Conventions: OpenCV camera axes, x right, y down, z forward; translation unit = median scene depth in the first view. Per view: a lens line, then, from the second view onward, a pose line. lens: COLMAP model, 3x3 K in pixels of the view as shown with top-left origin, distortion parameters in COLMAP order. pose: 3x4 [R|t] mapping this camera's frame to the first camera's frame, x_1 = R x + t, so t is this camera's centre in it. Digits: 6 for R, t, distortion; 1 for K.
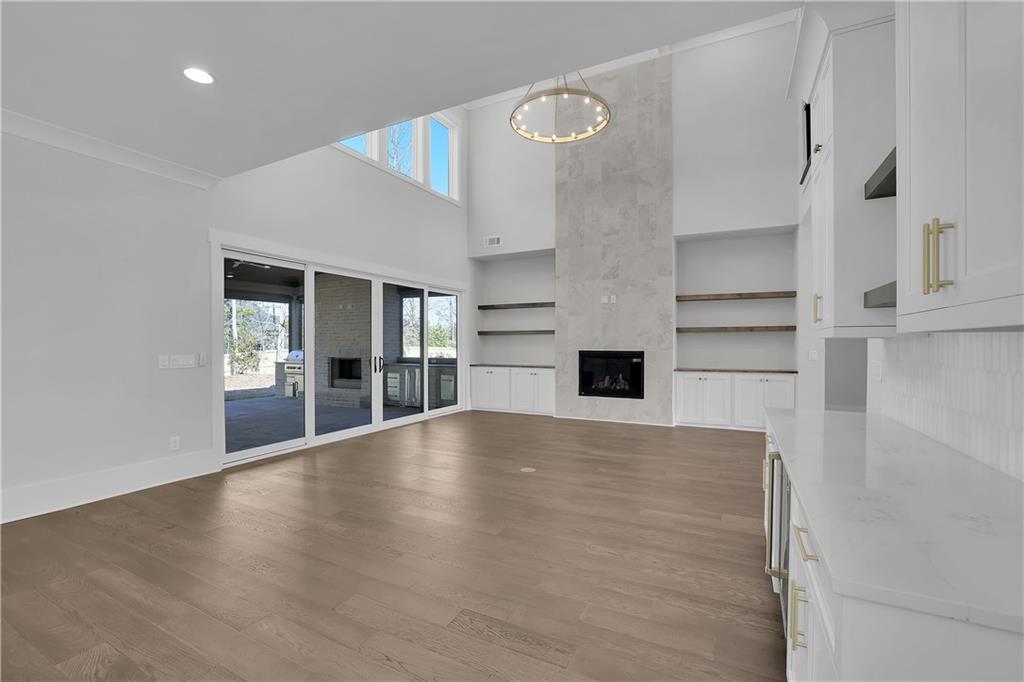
lens RADIAL K [[440.0, 0, 512.0], [0, 440.0, 341.0], [0, 0, 1]] dist [-0.001272, 0.000187]
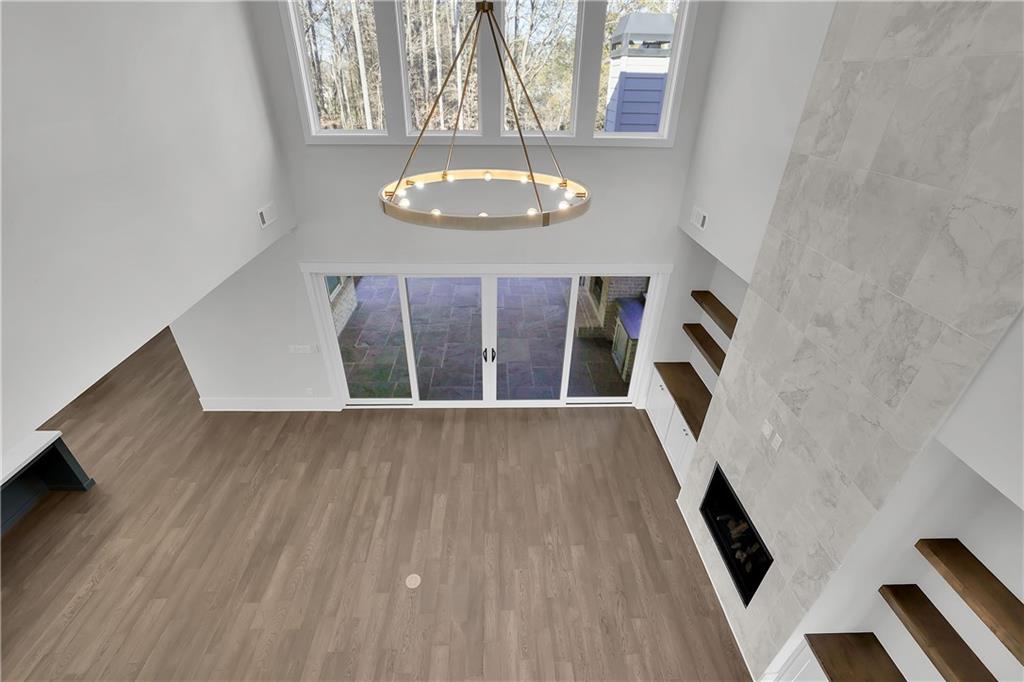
lens RADIAL K [[440.0, 0, 512.0], [0, 440.0, 341.0], [0, 0, 1]] dist [-0.001272, 0.000187]
pose [[0.468133, 0.473063, -0.746366, 0.413455], [-0.016937, 0.849281, 0.527669, -0.455336], [0.883496, -0.234378, 0.405589, 0.571218]]
